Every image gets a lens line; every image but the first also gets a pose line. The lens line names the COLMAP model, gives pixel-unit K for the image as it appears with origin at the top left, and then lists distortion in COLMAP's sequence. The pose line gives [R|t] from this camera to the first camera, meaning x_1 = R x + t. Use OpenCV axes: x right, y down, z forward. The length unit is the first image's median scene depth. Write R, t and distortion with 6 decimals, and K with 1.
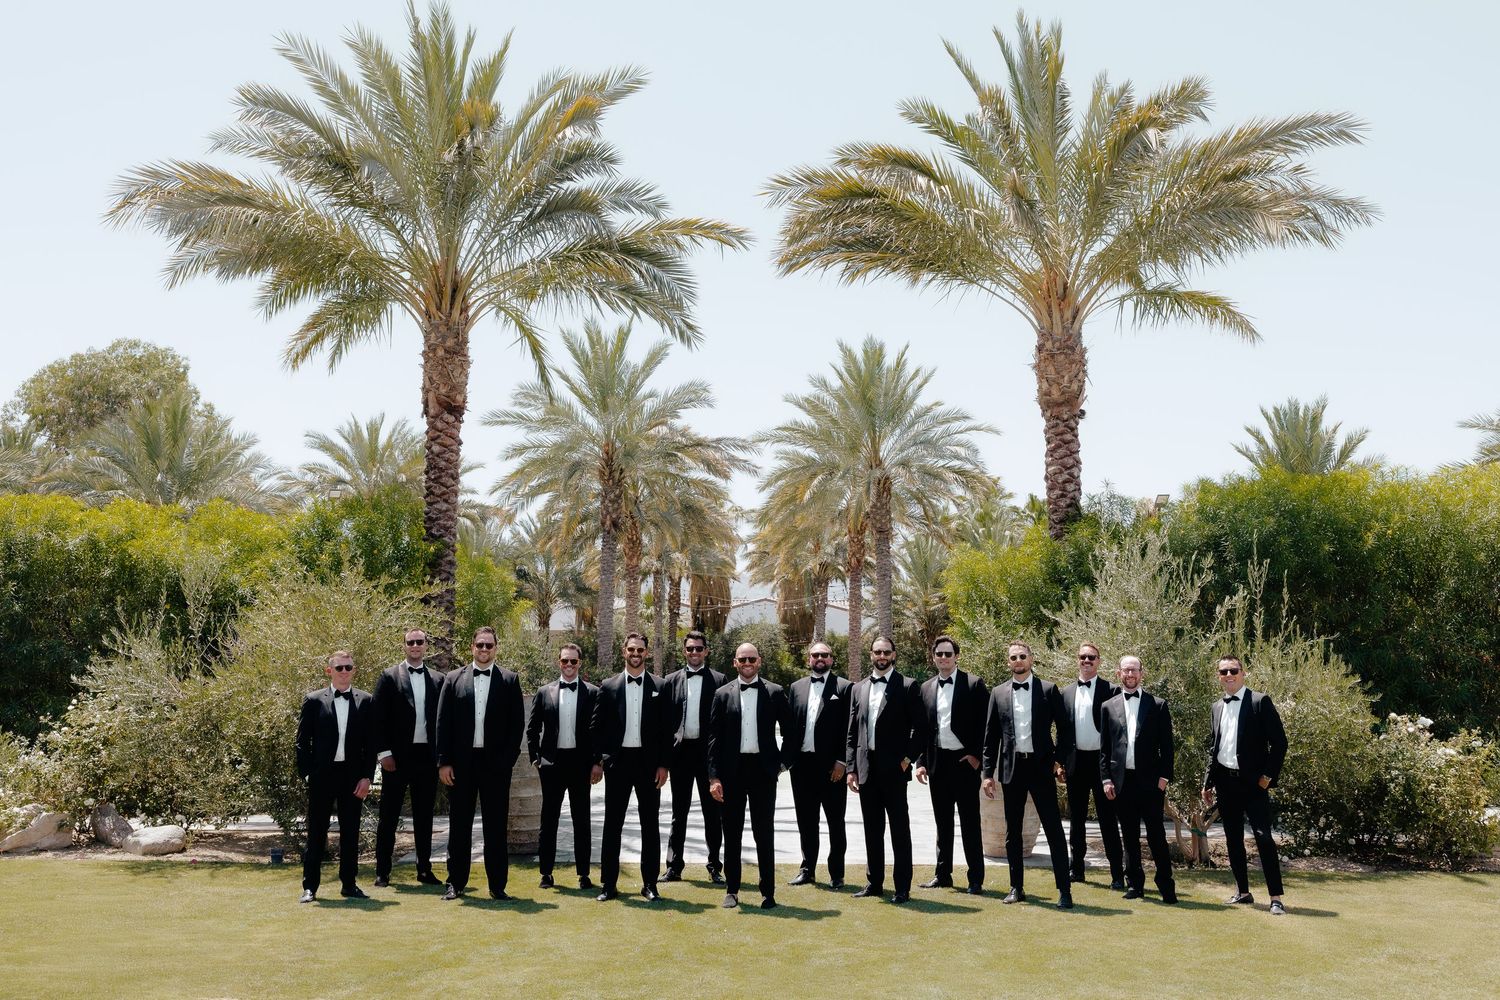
lens RADIAL K [[1522.4, 0, 747.9], [0, 1522.4, 493.6], [0, 0, 1]] dist [0.005120, 0.000000]
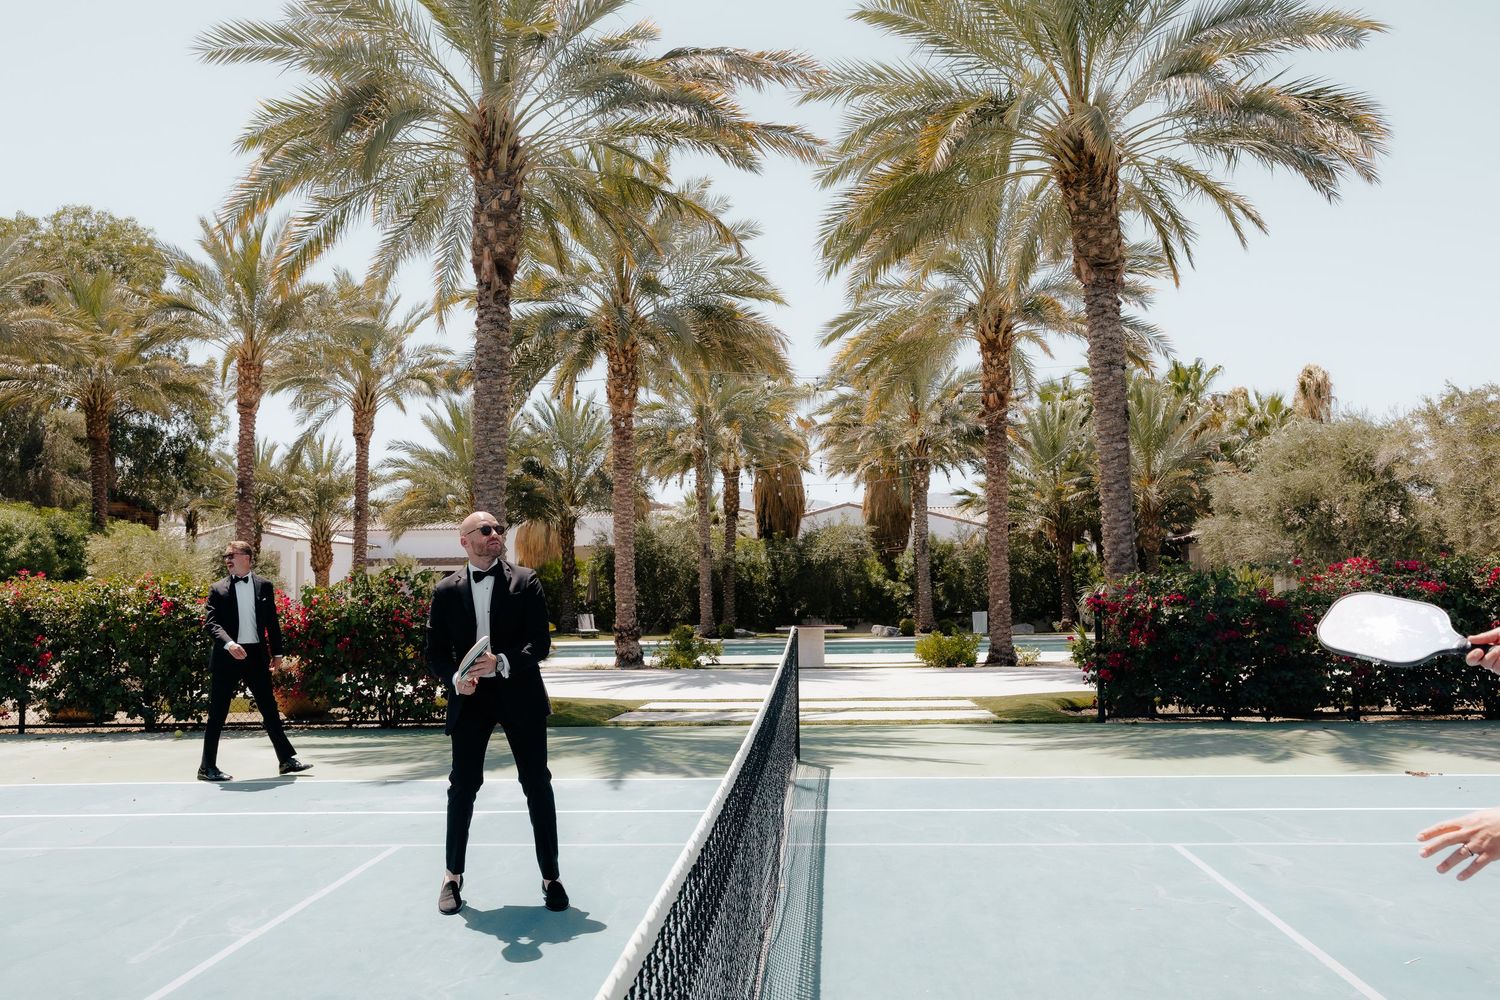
lens RADIAL K [[1363.2, 0, 735.6], [0, 1363.2, 468.2], [0, 0, 1]] dist [0.004124, 0.000000]
pose [[0.997158, -0.026430, -0.070545, 0.004209], [0.028474, 0.999199, 0.028126, 0.035756], [0.069745, -0.030054, 0.997112, 0.306837]]
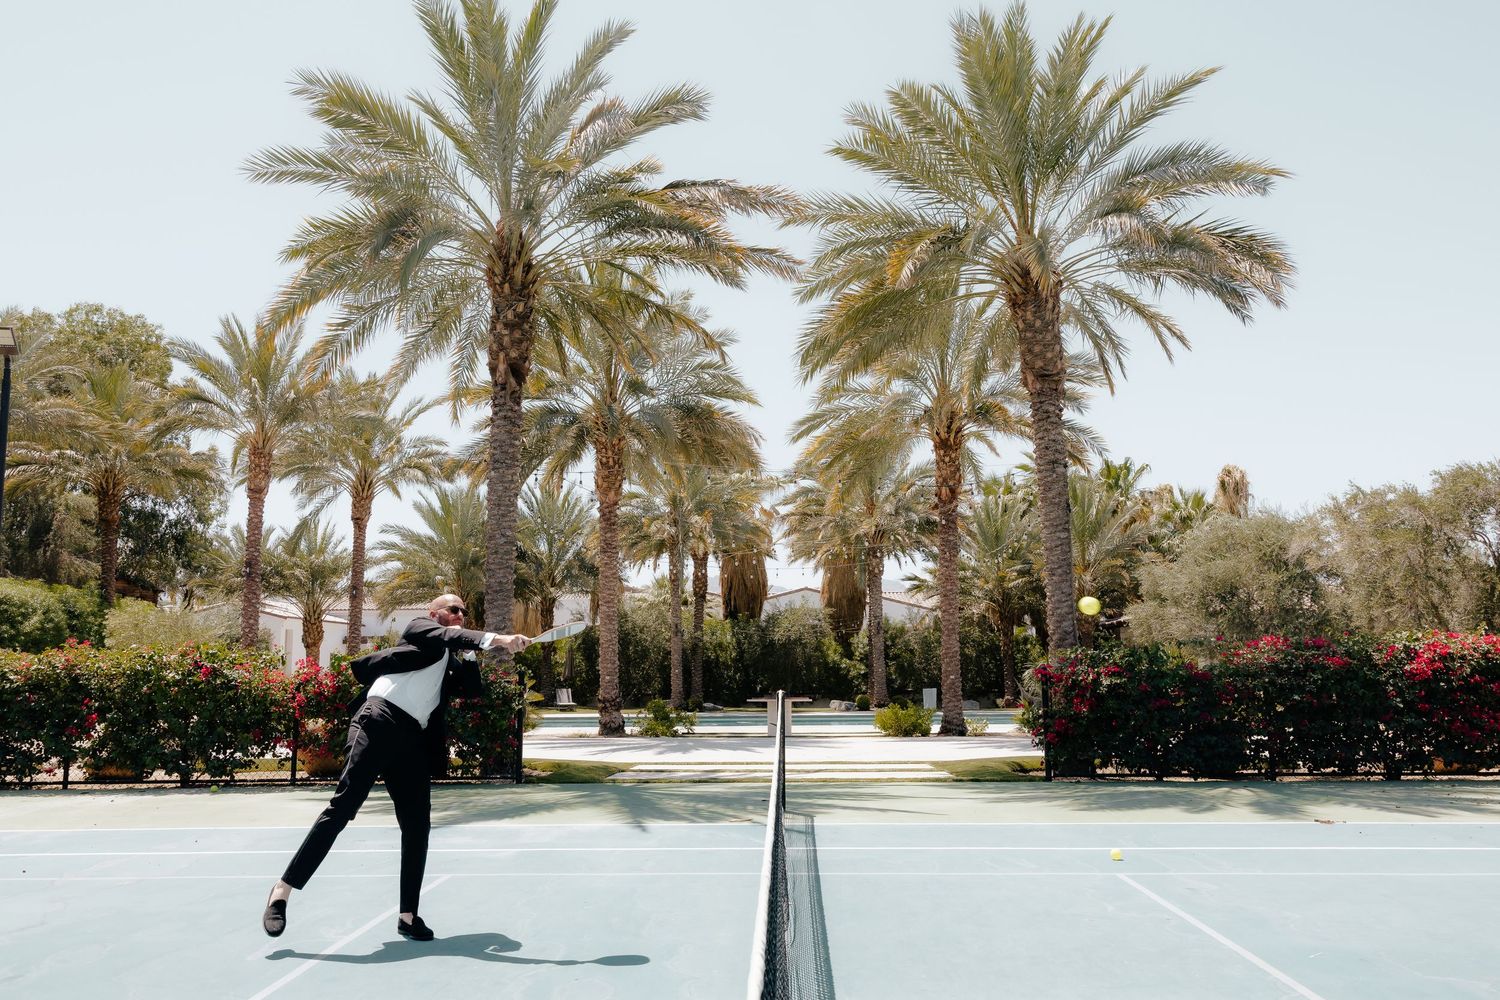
lens RADIAL K [[1275.7, 0, 740.8], [0, 1275.7, 487.2], [0, 0, 1]] dist [0.028238, -0.030625]
pose [[0.999192, -0.018735, -0.035547, 0.000722], [0.017879, 0.999546, -0.024262, 0.035996], [0.035985, 0.023607, 0.999073, 0.296418]]
